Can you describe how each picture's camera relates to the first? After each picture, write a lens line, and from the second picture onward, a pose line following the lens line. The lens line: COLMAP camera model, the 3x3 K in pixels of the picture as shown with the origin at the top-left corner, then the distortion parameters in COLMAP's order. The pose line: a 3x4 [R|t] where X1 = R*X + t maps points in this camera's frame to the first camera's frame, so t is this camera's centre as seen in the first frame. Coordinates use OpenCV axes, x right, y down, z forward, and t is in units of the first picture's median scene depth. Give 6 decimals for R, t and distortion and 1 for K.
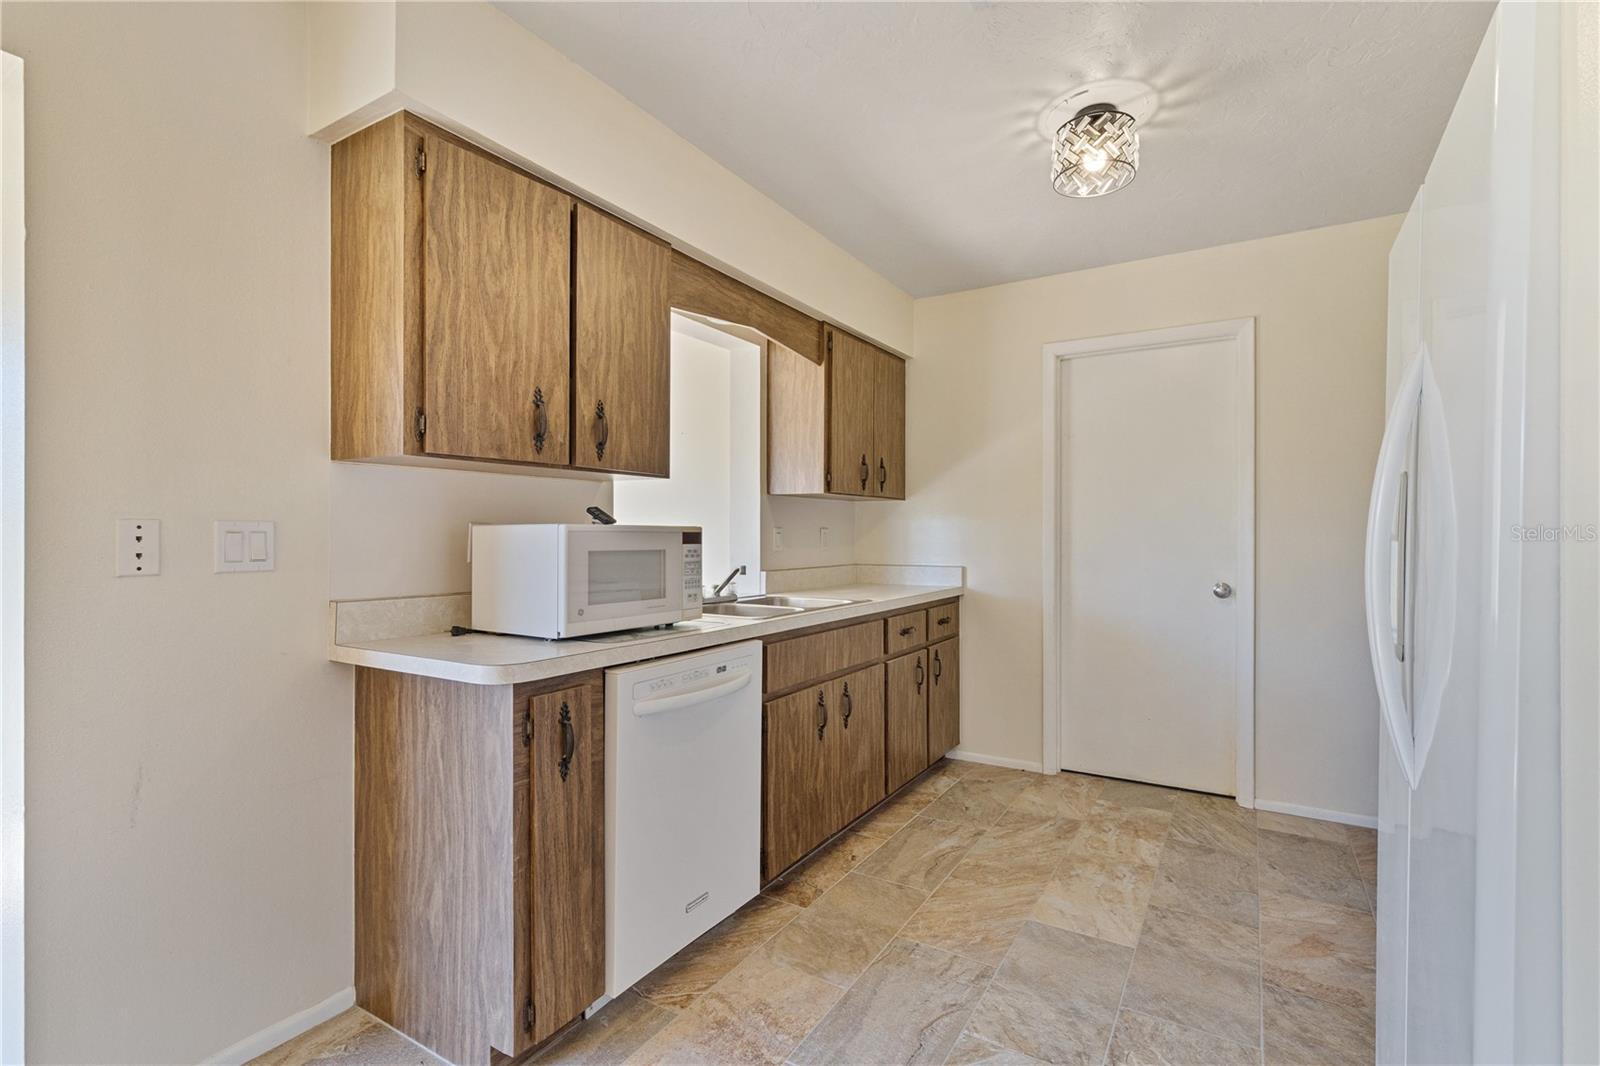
lens RADIAL K [[742.2, 0, 789.5], [0, 742.2, 535.0], [0, 0, 1]] dist [0.000170, 0.001310]
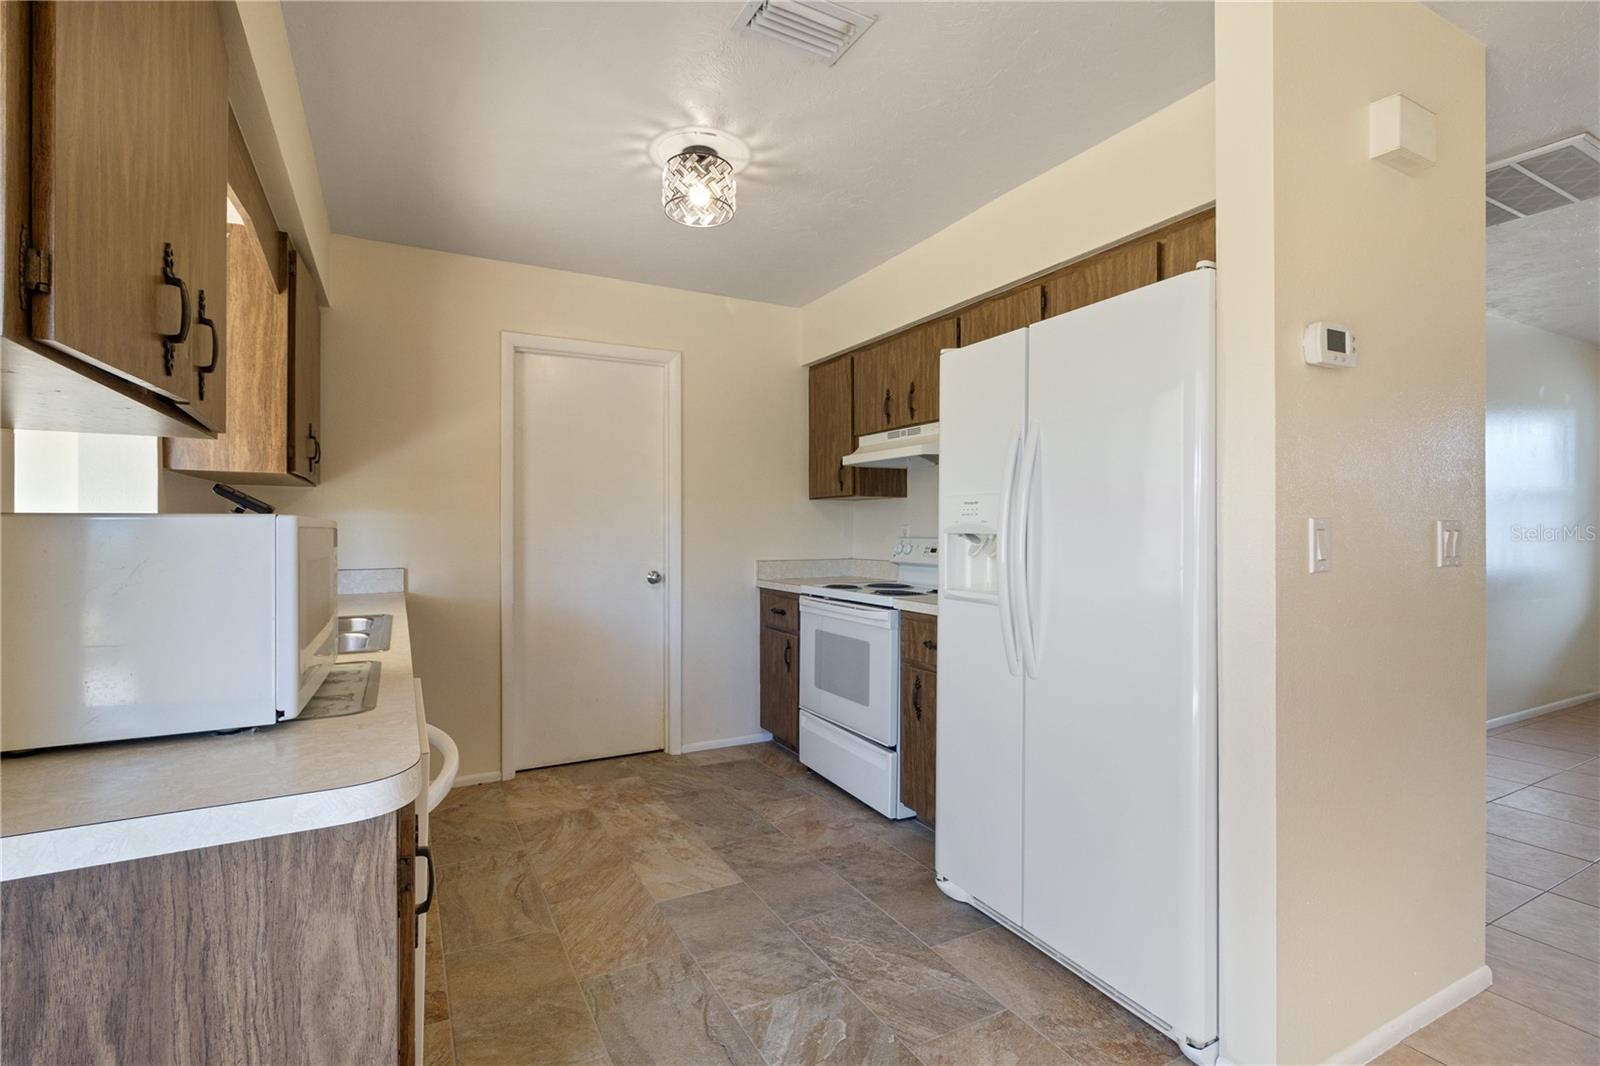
lens RADIAL K [[742.2, 0, 793.4], [0, 742.2, 527.2], [0, 0, 1]] dist [0.000170, 0.001310]
pose [[0.501073, 0.001030, 0.865405, -0.490330], [0.002100, 0.999995, -0.002406, -0.002735], [-0.865403, 0.003023, 0.501068, 0.323466]]
